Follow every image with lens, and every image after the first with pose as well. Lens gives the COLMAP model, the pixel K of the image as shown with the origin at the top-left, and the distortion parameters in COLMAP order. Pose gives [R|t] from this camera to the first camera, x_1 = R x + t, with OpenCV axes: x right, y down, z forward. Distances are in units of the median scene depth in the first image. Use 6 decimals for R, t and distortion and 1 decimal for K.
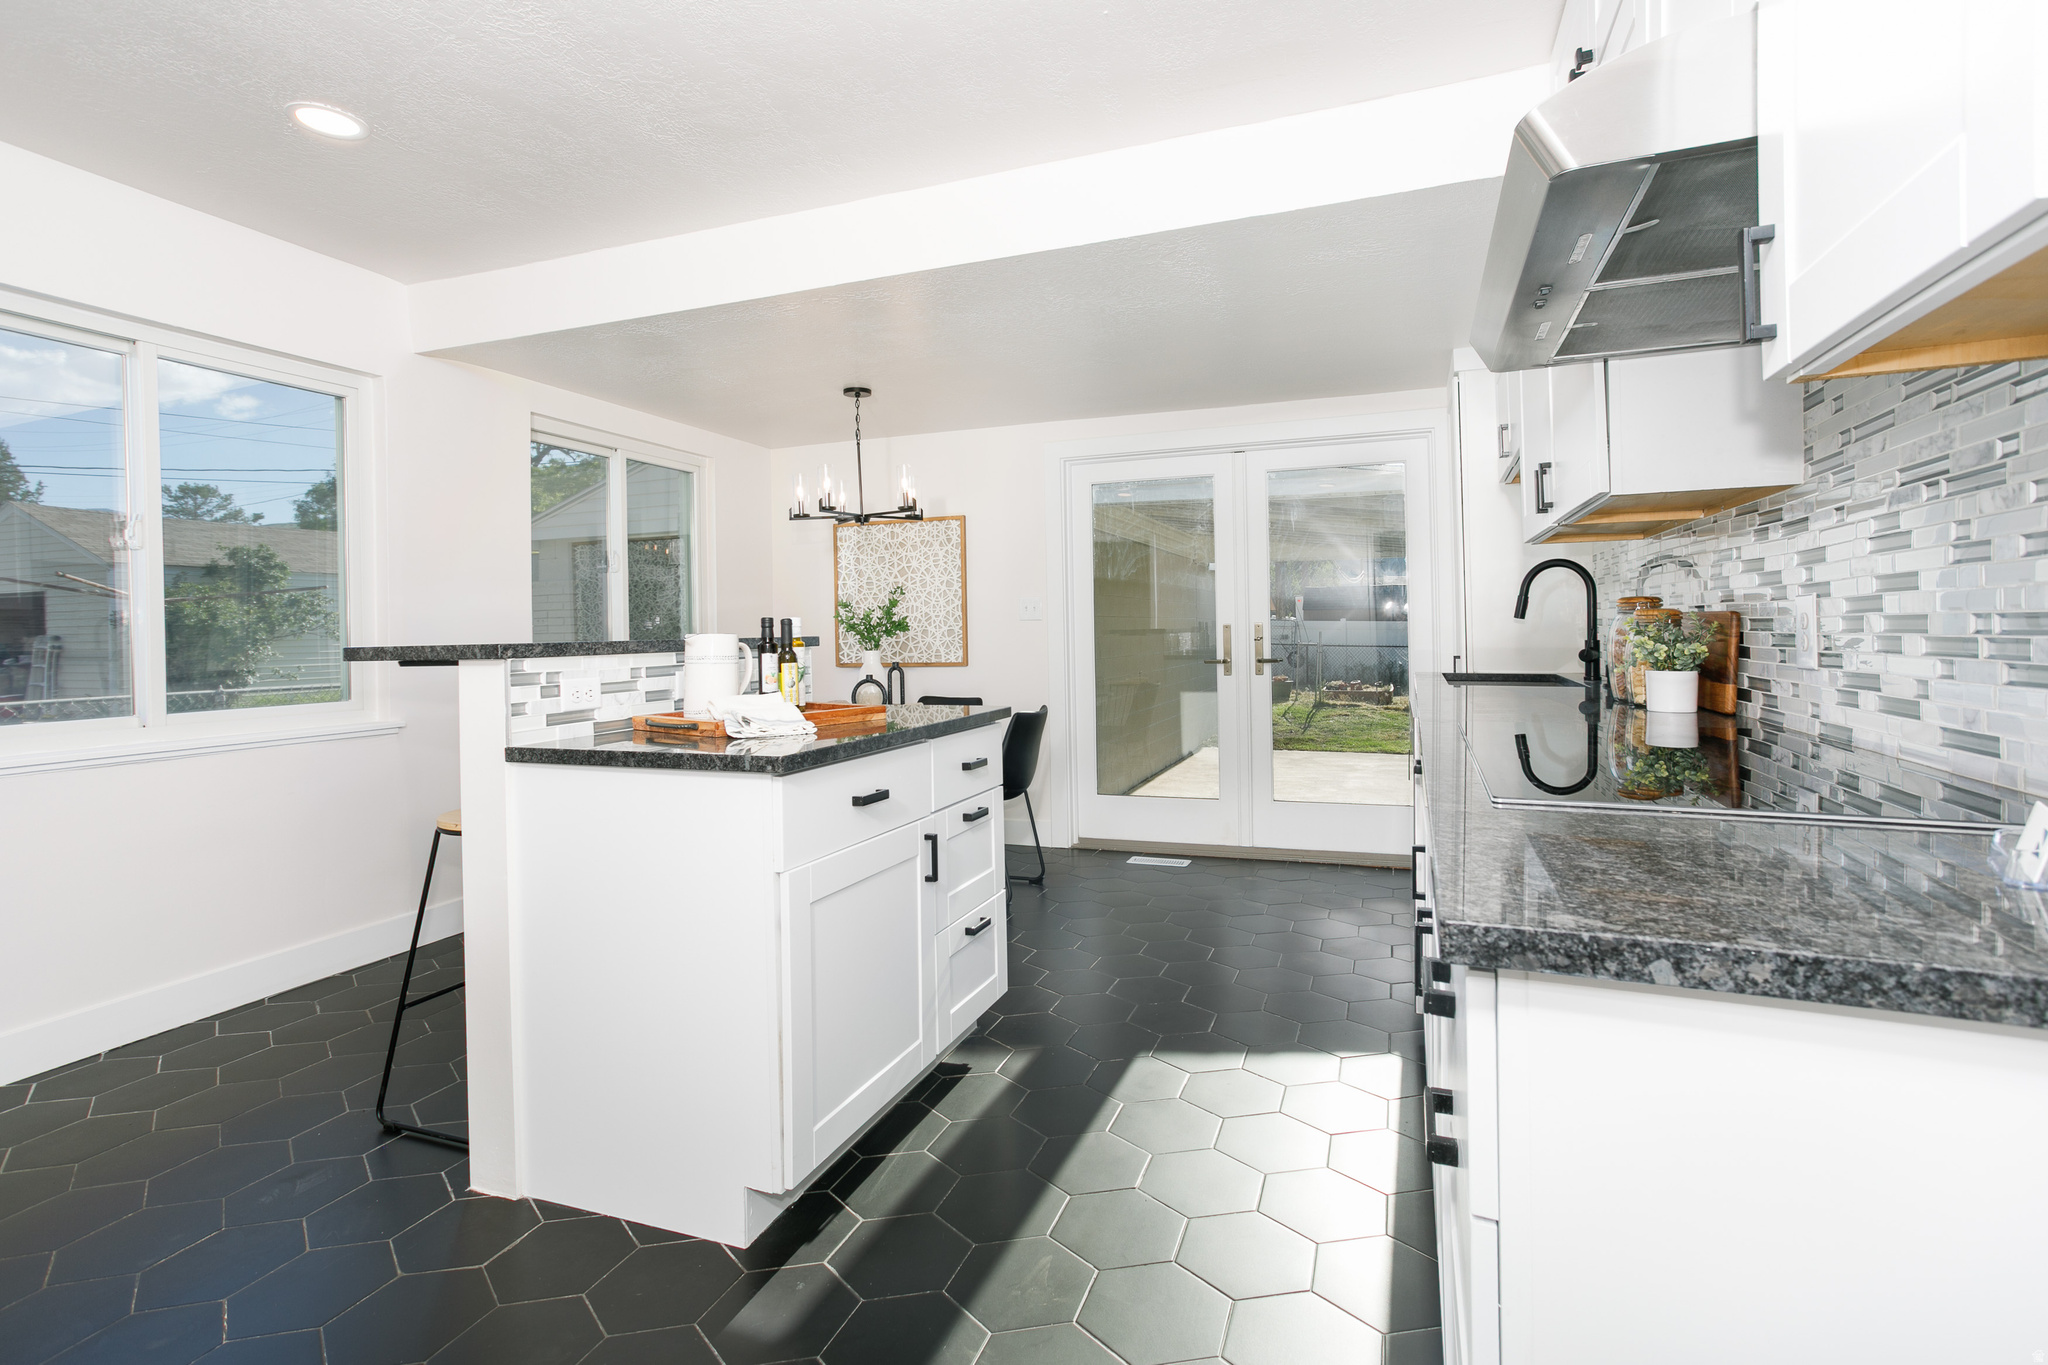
lens RADIAL K [[996.6, 0, 1027.8], [0, 996.6, 641.9], [0, 0, 1]] dist [-0.000721, -0.000001]
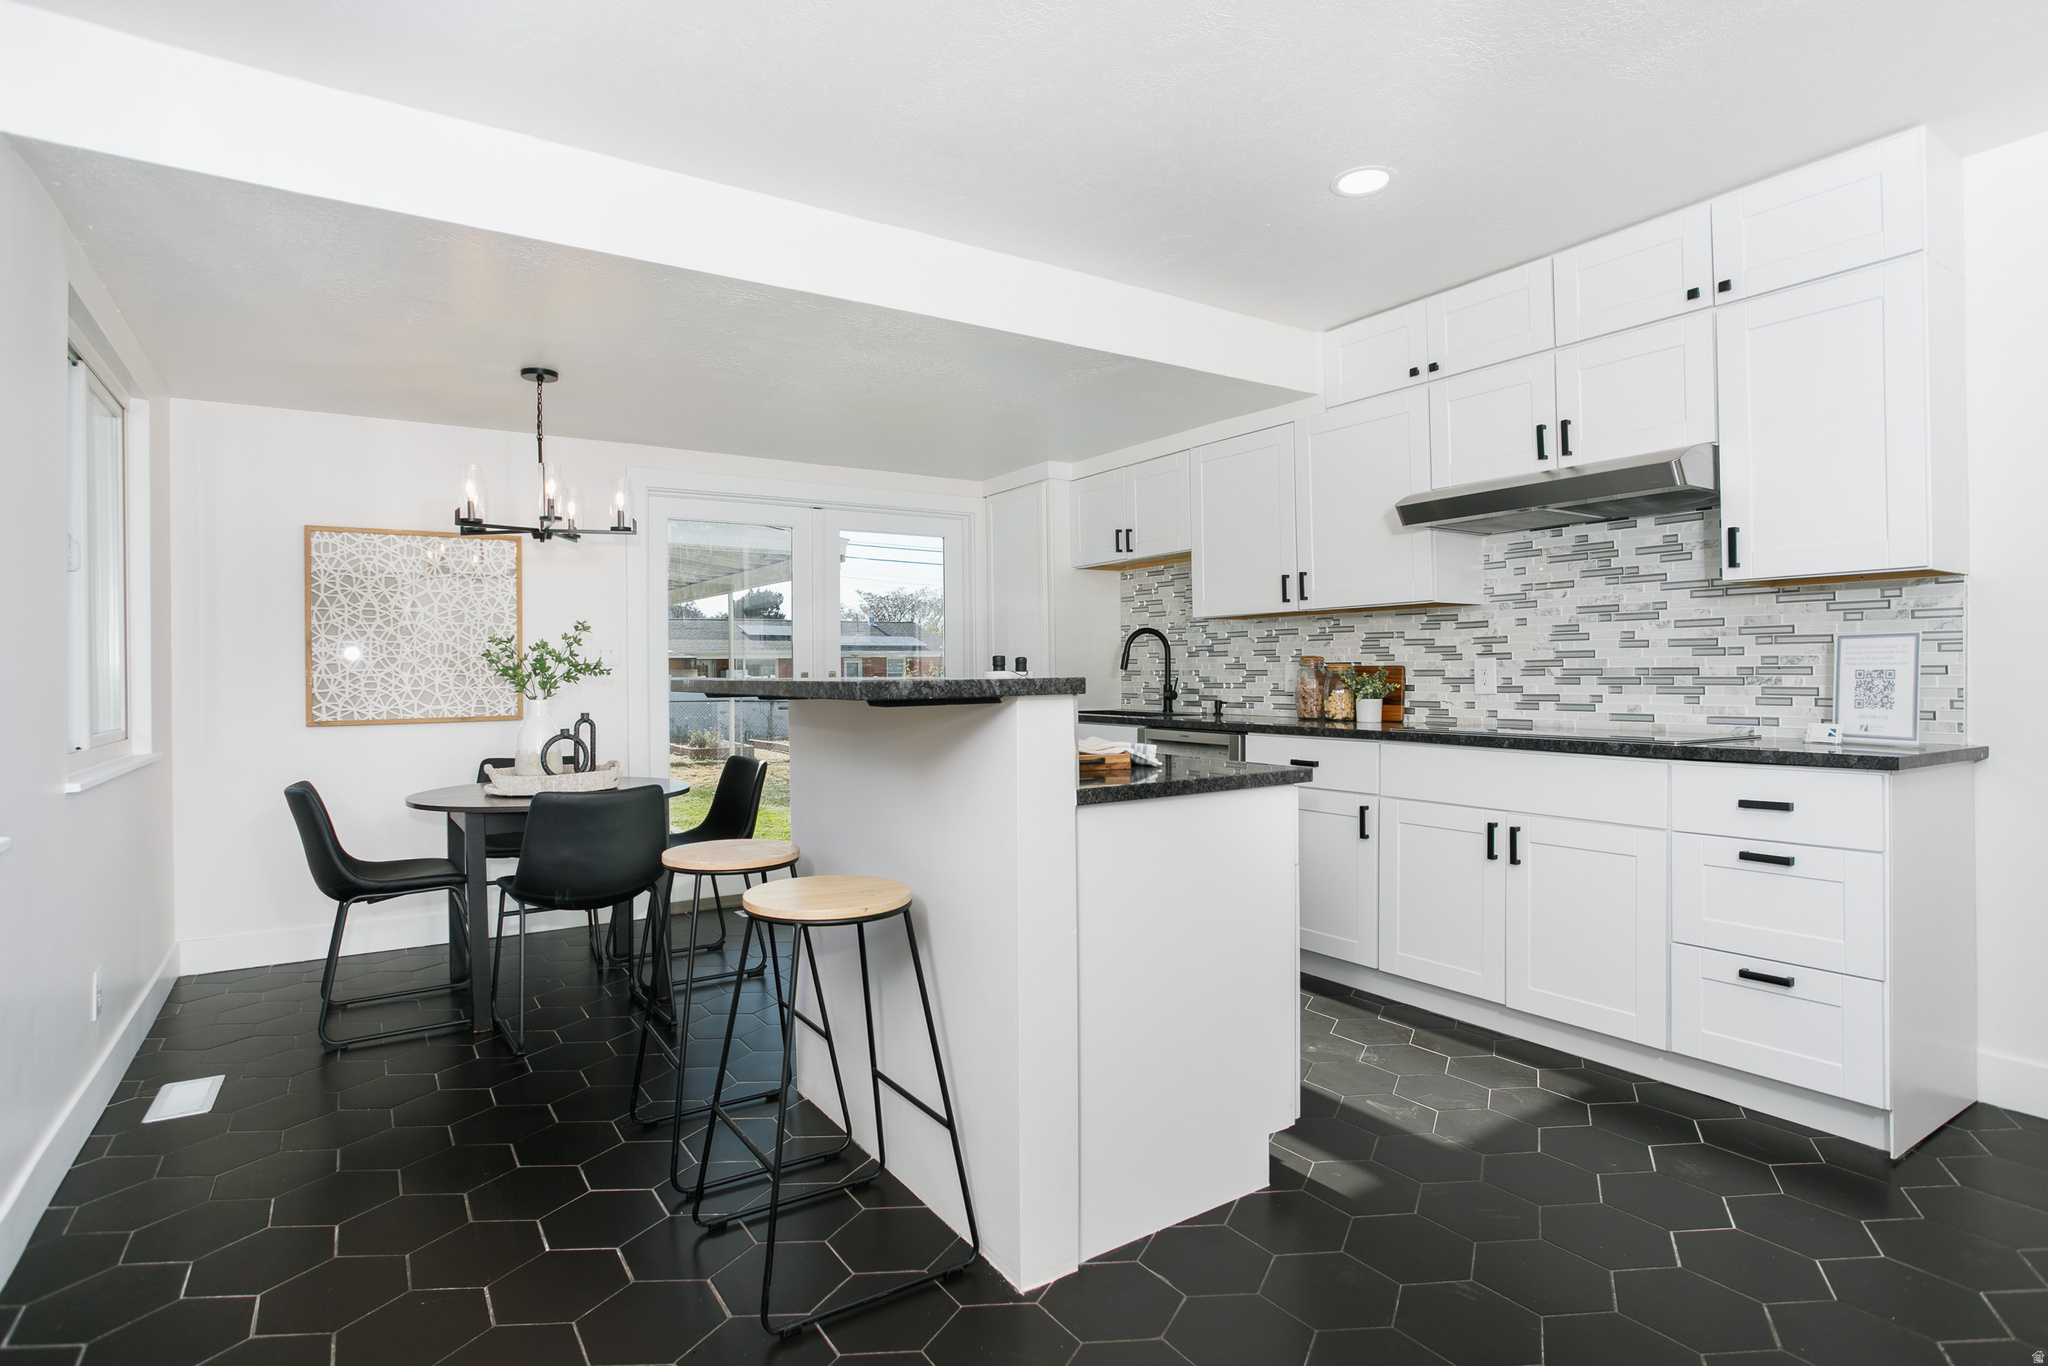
lens RADIAL K [[1024.1, 0, 1024.0], [0, 1024.1, 683.0], [0, 0, 1]] dist [-0.055009, 0.000142]
pose [[0.586080, 0.004157, 0.810243, -0.597472], [0.008125, 0.999906, -0.011008, 0.007644], [-0.810213, 0.013035, 0.585991, 0.218042]]
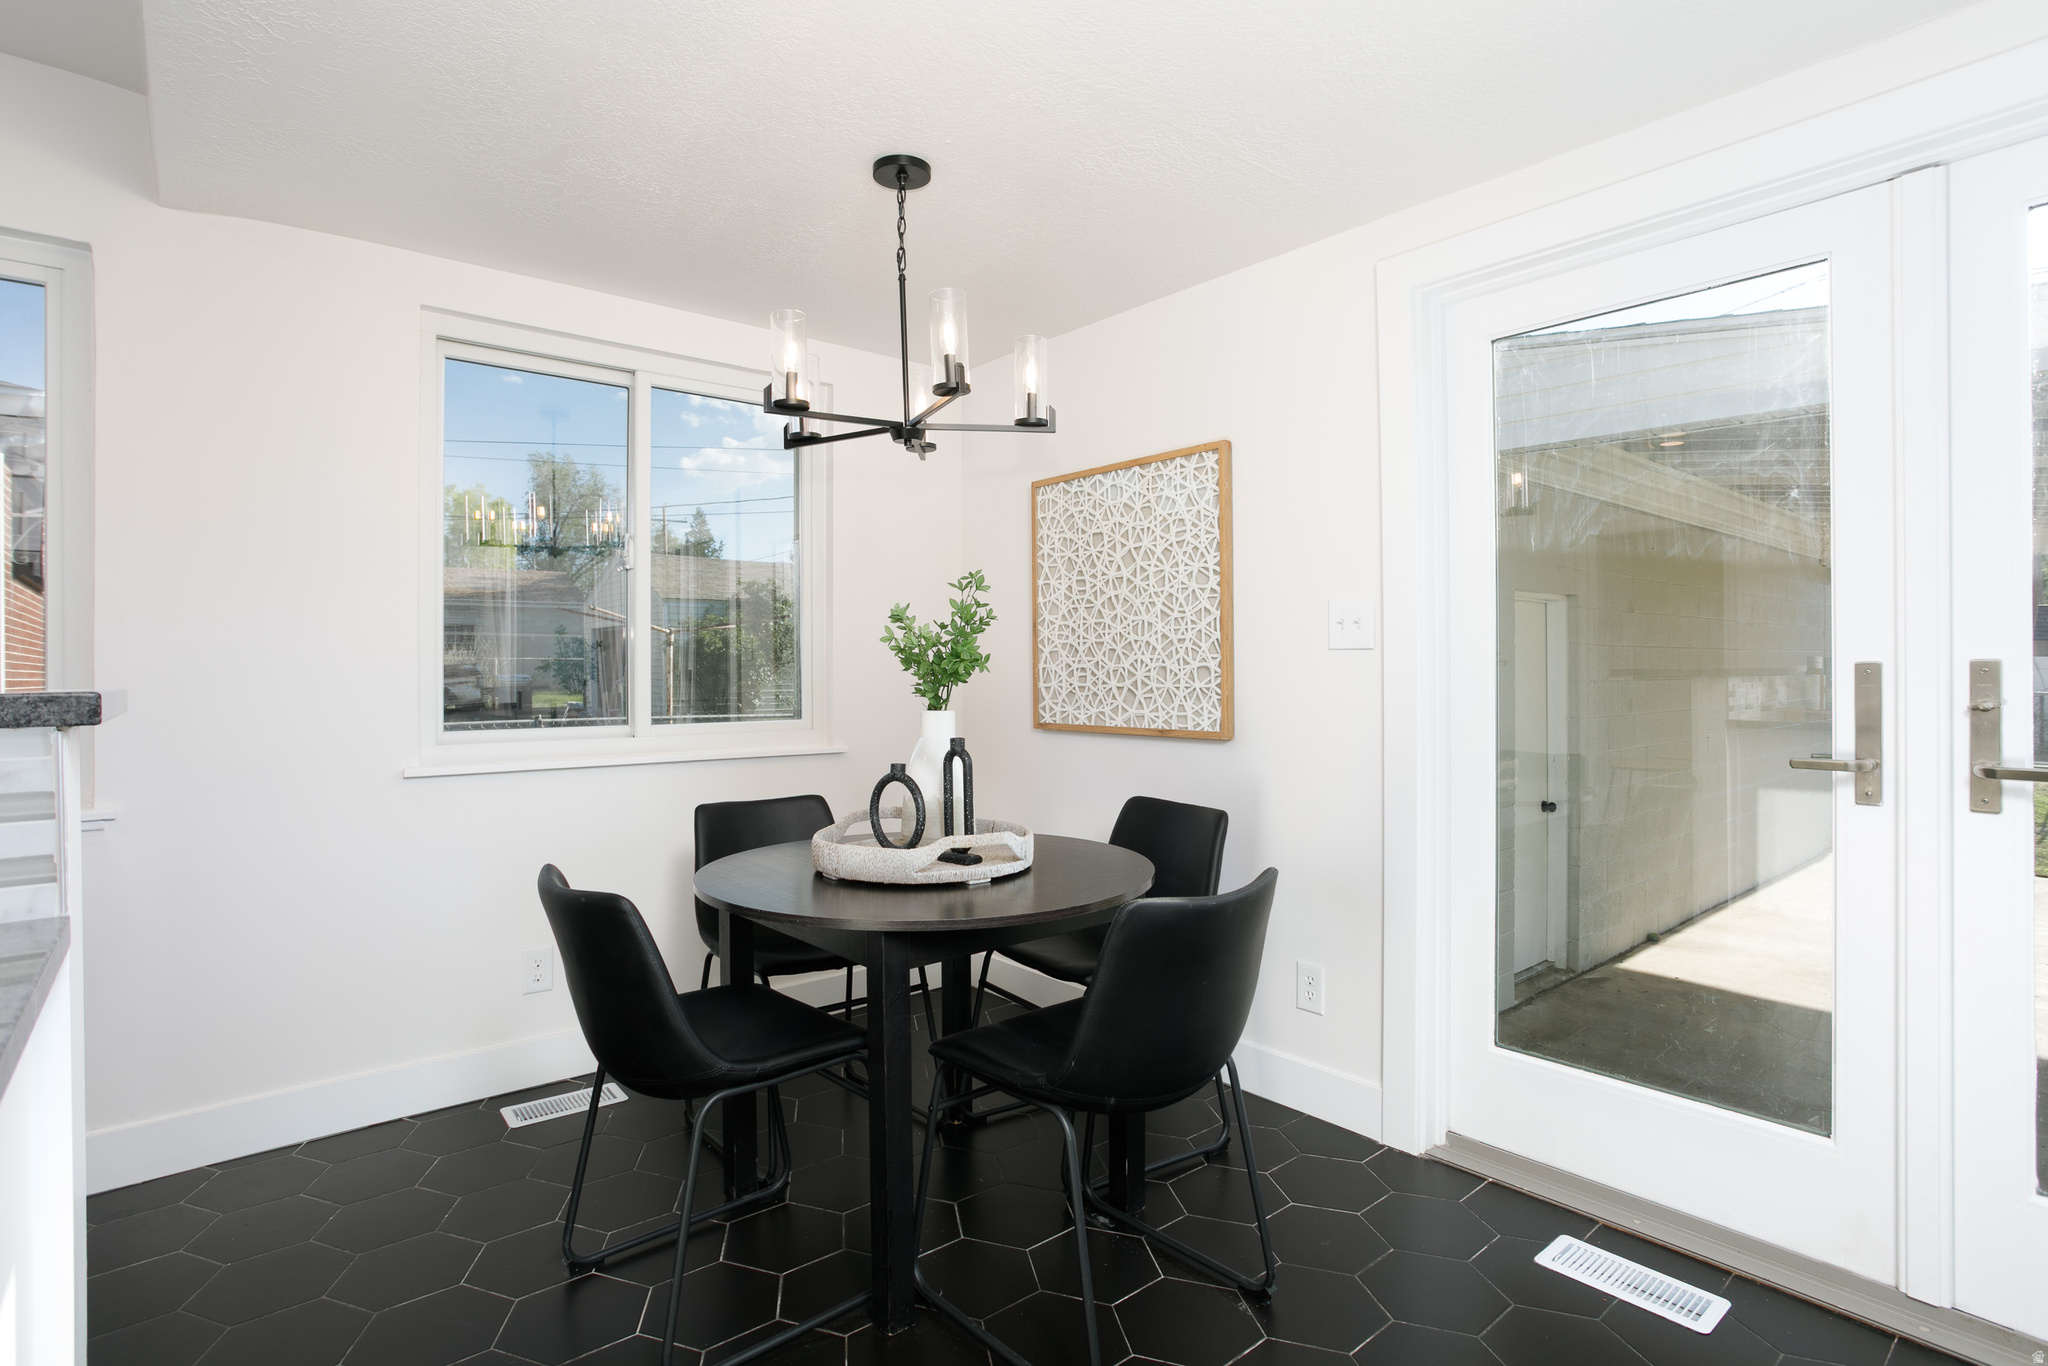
lens RADIAL K [[1028.6, 0, 1014.9], [0, 1028.6, 663.0], [0, 0, 1]] dist [-0.111770, 0.054869]
pose [[0.867481, 0.012174, -0.497322, 0.120958], [-0.017216, 0.999836, -0.005556, -0.011852], [0.497173, 0.013382, 0.867548, 0.607882]]
